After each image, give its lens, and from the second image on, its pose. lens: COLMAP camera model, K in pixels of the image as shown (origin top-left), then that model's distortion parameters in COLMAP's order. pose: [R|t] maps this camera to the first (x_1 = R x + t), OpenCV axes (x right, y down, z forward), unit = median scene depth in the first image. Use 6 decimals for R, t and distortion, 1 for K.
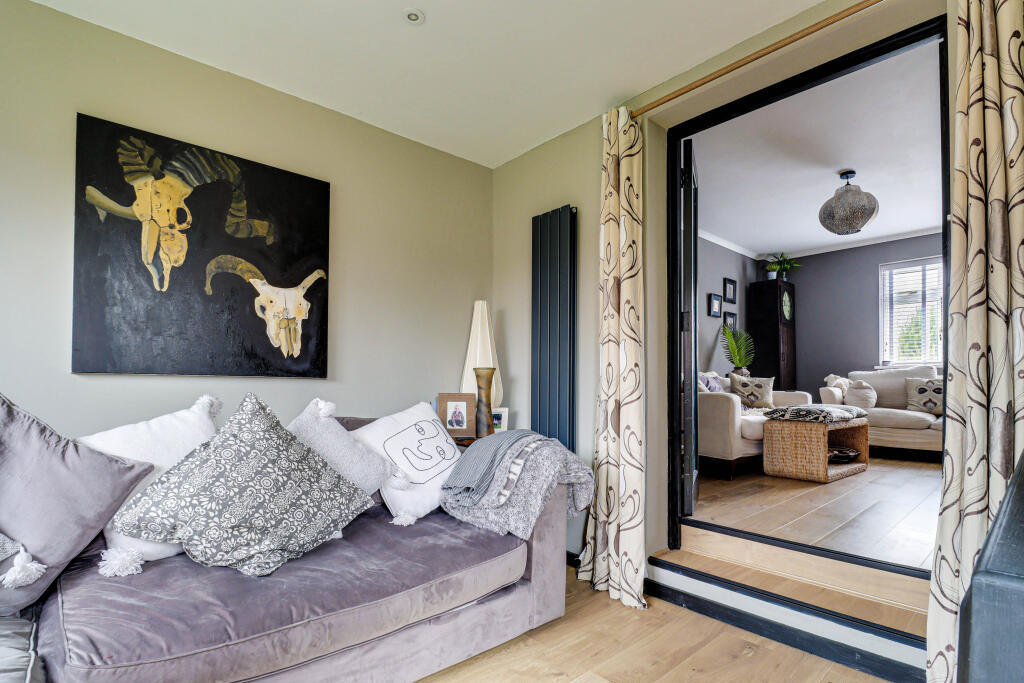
lens RADIAL K [[531.0, 0, 525.4], [0, 531.0, 382.2], [0, 0, 1]] dist [-0.000913, -0.000336]
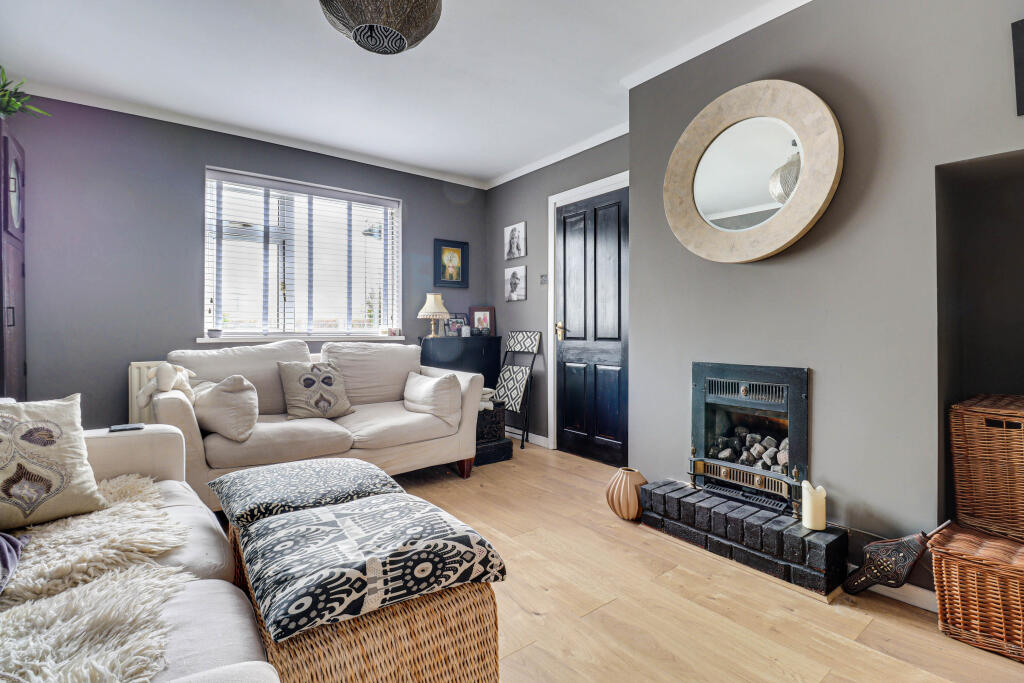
lens RADIAL K [[481.9, 0, 522.7], [0, 481.9, 328.8], [0, 0, 1]] dist [-0.001111, -0.000433]
pose [[0.115623, -0.003118, 0.993288, 0.199023], [-0.006223, 0.999973, 0.003863, -0.050697], [-0.993274, -0.006627, 0.115600, 0.659746]]
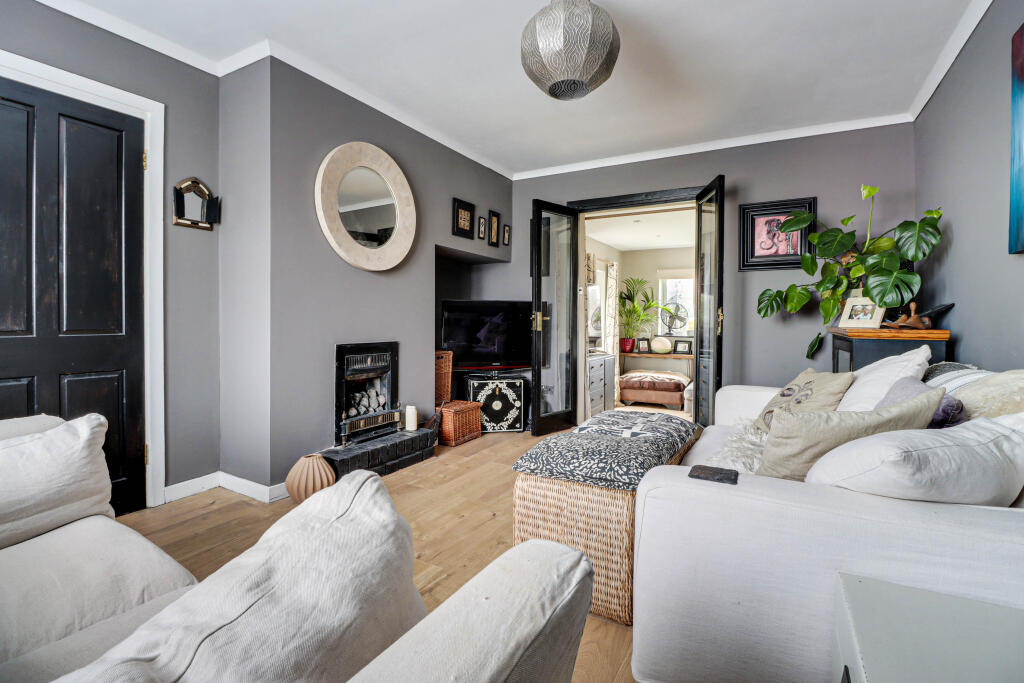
lens RADIAL K [[481.9, 0, 522.7], [0, 481.9, 328.8], [0, 0, 1]] dist [-0.001111, -0.000433]
pose [[-0.958291, -0.006375, -0.285723, 0.613642], [-0.011148, 0.999824, 0.015081, -0.047438], [0.285577, 0.017637, -0.958194, 1.124354]]
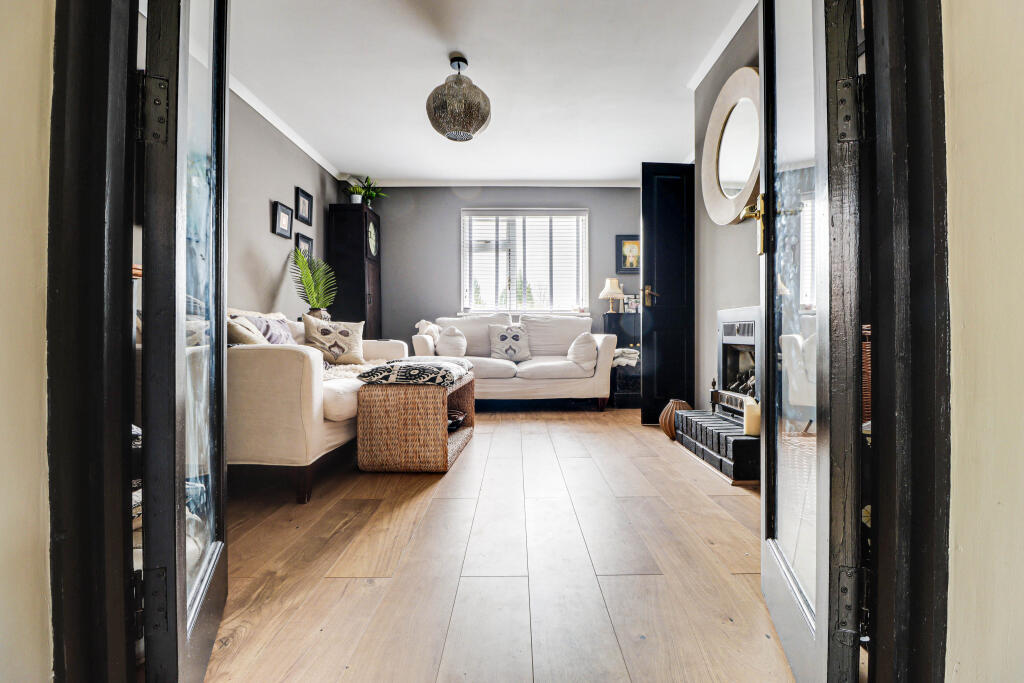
lens RADIAL K [[481.9, 0, 522.7], [0, 481.9, 328.8], [0, 0, 1]] dist [-0.001111, -0.000433]
pose [[0.699763, 0.004710, 0.714359, 0.129055], [-0.001421, 0.999985, -0.005201, 0.003667], [-0.714374, 0.002624, 0.699760, 0.337632]]
